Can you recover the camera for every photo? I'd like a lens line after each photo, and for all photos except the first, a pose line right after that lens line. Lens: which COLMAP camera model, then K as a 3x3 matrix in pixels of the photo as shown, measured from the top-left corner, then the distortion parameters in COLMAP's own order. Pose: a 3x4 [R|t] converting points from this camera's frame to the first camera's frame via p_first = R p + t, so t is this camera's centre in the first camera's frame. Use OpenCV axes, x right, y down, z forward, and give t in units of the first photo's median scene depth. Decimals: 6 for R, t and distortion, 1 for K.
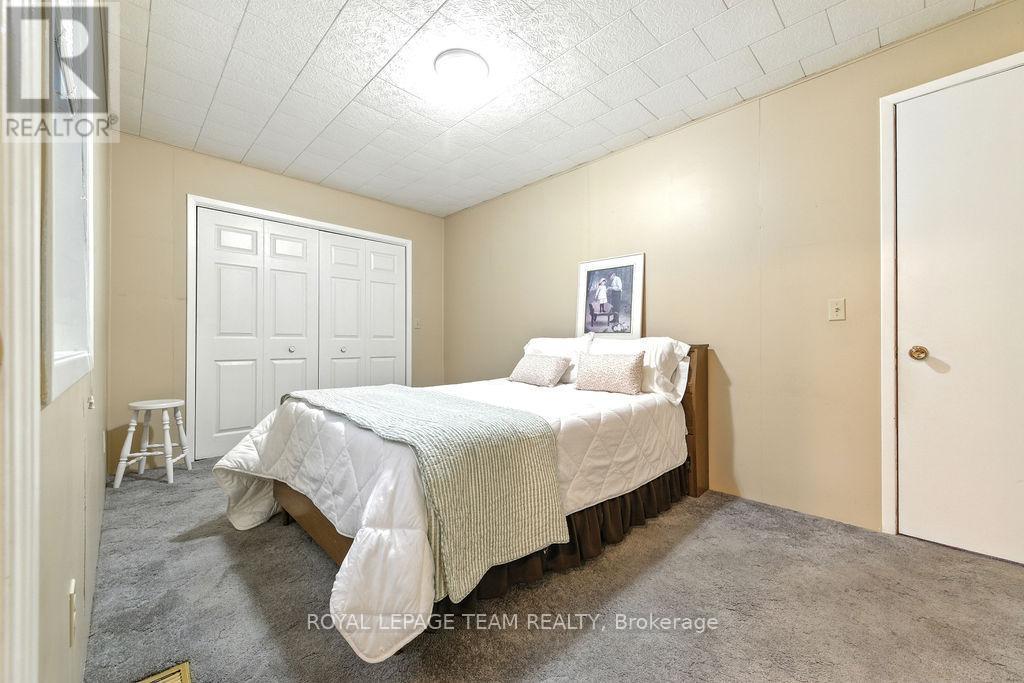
lens RADIAL K [[398.9, 0, 512.1], [0, 398.9, 331.9], [0, 0, 1]] dist [0.107118, -0.000047]
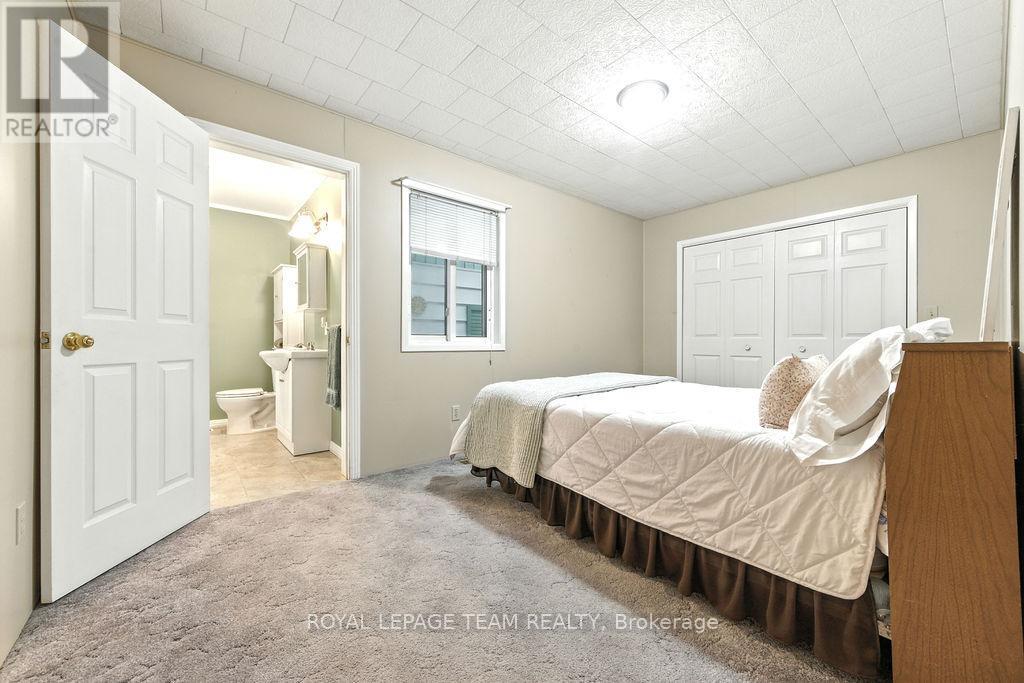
lens RADIAL K [[399.1, 0, 513.2], [0, 399.1, 340.6], [0, 0, 1]] dist [0.002538, -0.000271]
pose [[-0.088413, -0.005300, -0.996070, 0.581719], [0.000703, 0.999985, -0.005383, 0.028118], [0.996084, -0.001176, -0.088408, 0.456605]]
